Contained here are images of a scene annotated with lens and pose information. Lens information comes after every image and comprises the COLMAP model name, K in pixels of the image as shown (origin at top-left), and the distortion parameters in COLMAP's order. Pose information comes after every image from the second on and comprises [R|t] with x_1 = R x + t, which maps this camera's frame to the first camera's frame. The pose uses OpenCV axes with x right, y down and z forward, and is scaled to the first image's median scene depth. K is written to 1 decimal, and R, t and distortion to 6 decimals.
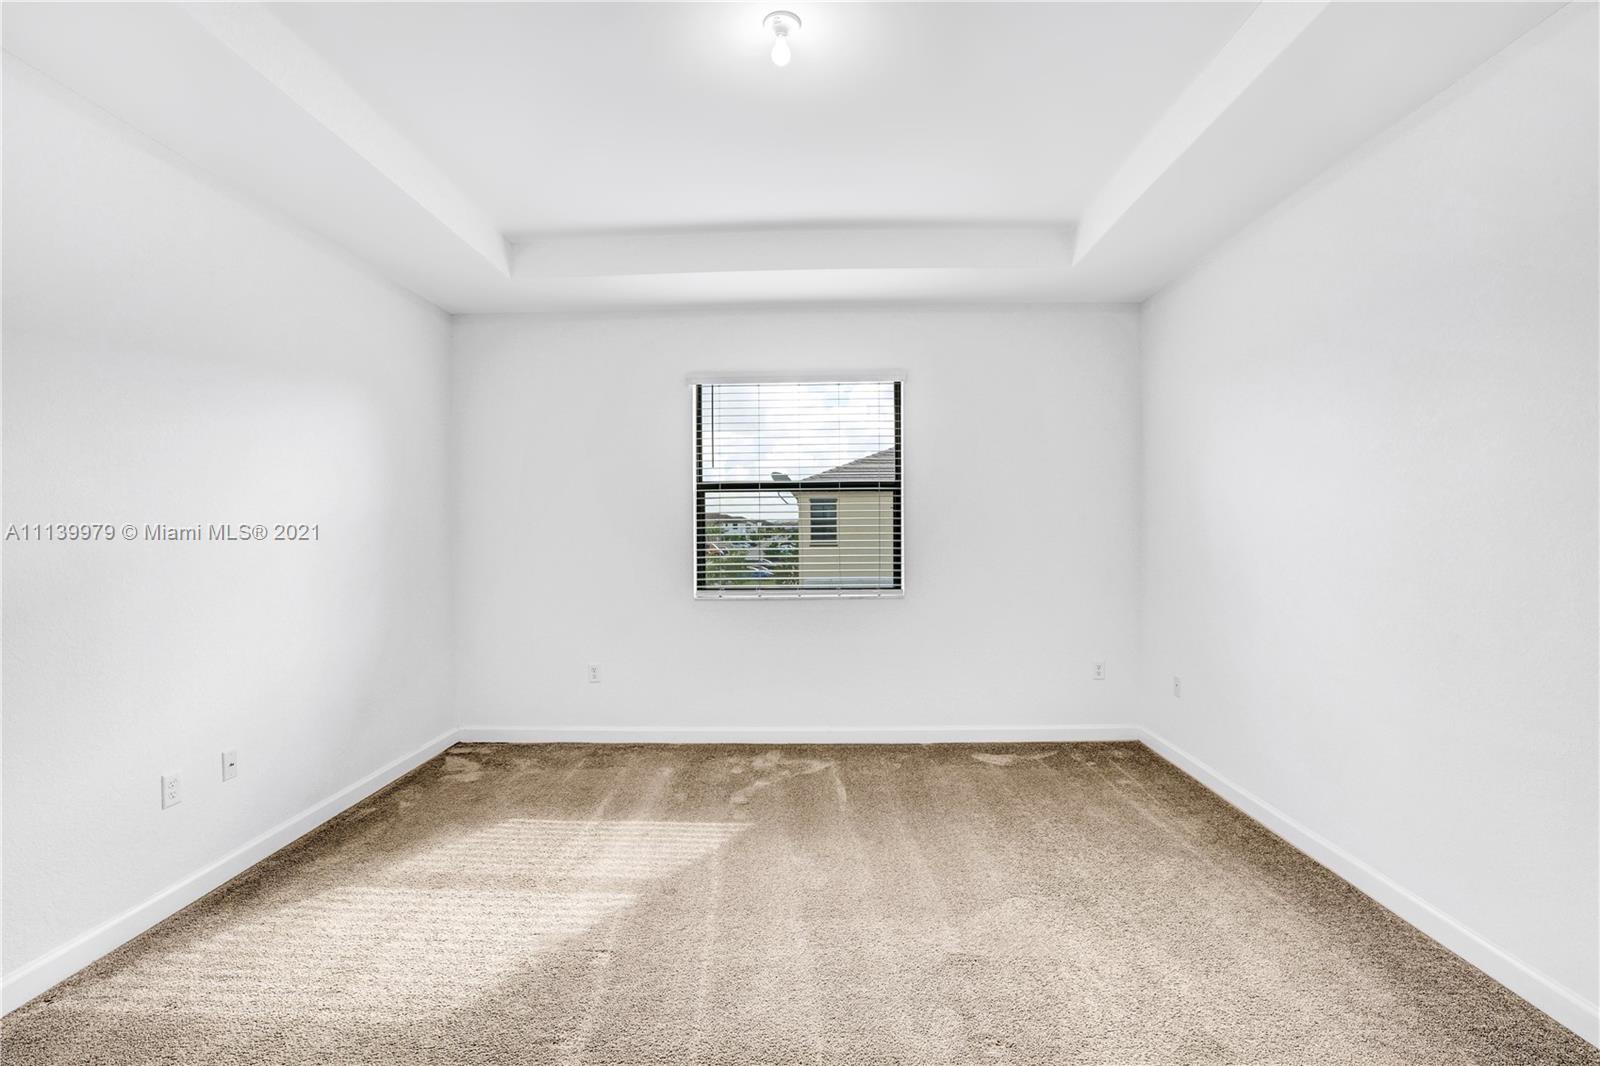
lens RADIAL K [[748.2, 0, 809.2], [0, 748.2, 530.5], [0, 0, 1]] dist [-0.063906, 0.030896]
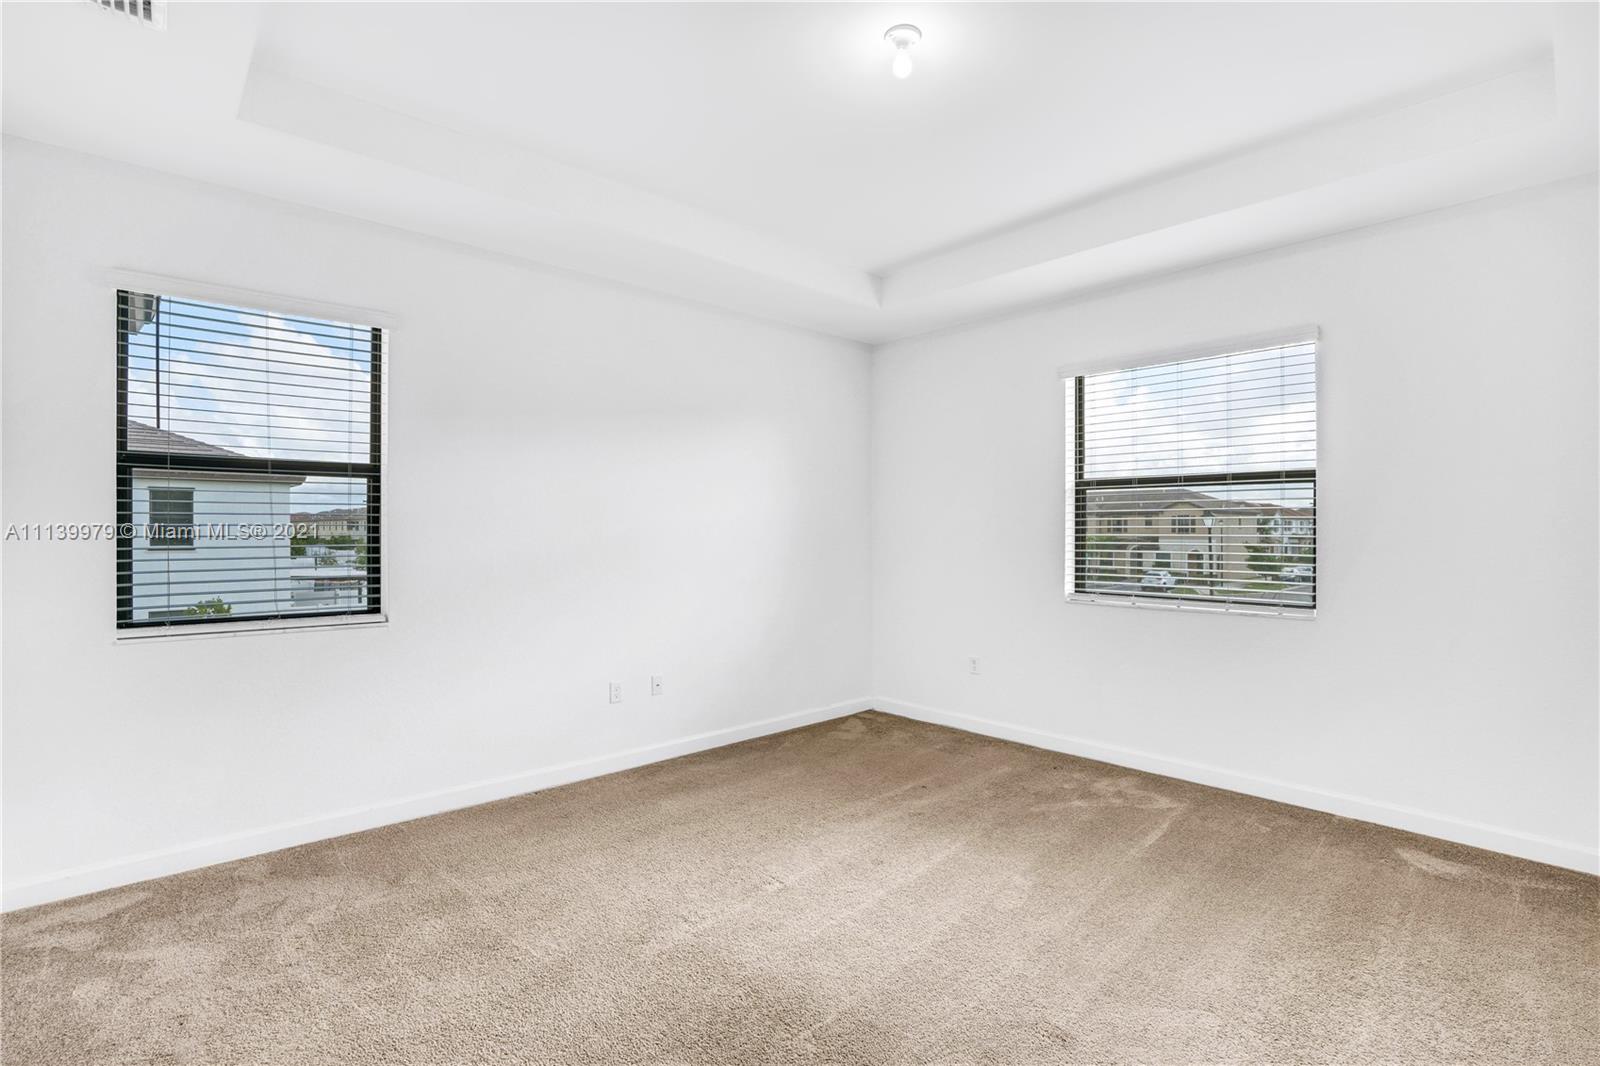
lens RADIAL K [[741.7, 0, 780.4], [0, 741.7, 527.1], [0, 0, 1]] dist [-0.052049, 0.023038]
pose [[0.692481, 0.006238, -0.721410, 0.307640], [-0.007429, 0.999971, 0.001515, -0.002893], [0.721398, 0.004310, 0.692507, 0.090805]]
